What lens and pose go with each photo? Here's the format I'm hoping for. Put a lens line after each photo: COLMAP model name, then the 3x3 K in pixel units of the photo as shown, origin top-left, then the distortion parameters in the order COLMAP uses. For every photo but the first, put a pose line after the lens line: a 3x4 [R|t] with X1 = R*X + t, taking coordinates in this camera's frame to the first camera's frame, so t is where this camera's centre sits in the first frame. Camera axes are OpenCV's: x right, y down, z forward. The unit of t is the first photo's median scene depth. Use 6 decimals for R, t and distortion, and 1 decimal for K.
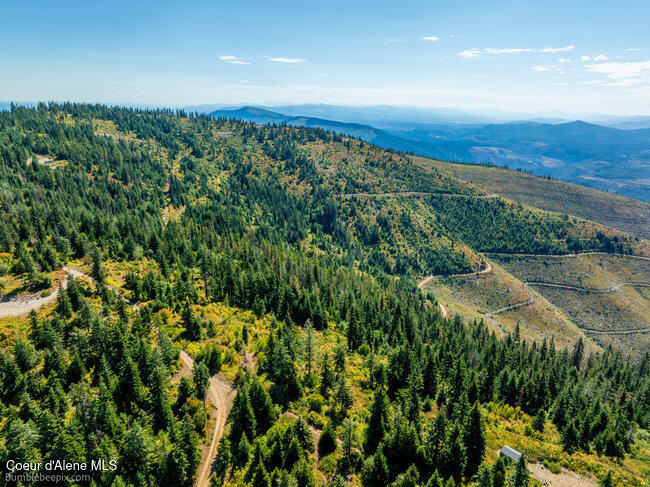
lens RADIAL K [[460.8, 0, 325.0], [0, 460.8, 243.5], [0, 0, 1]] dist [-0.031341, -0.002129]
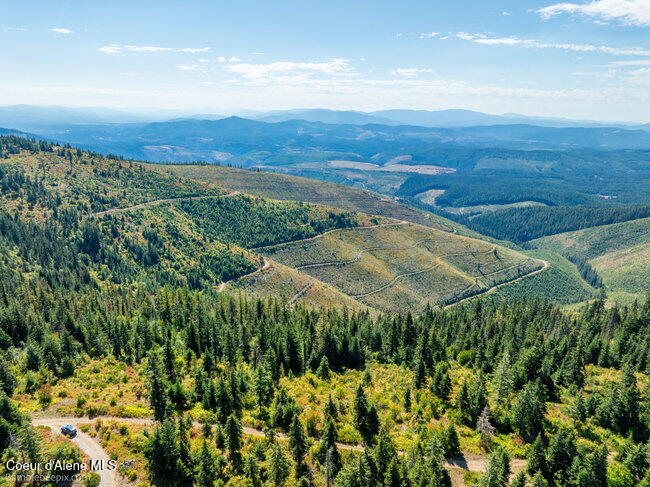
lens RADIAL K [[460.8, 0, 325.0], [0, 460.8, 243.5], [0, 0, 1]] dist [-0.031341, -0.002129]
pose [[0.763605, -0.188550, 0.617541, -0.148060], [0.185917, 0.980114, 0.069362, -0.030377], [-0.618339, 0.061846, 0.783474, 0.089094]]
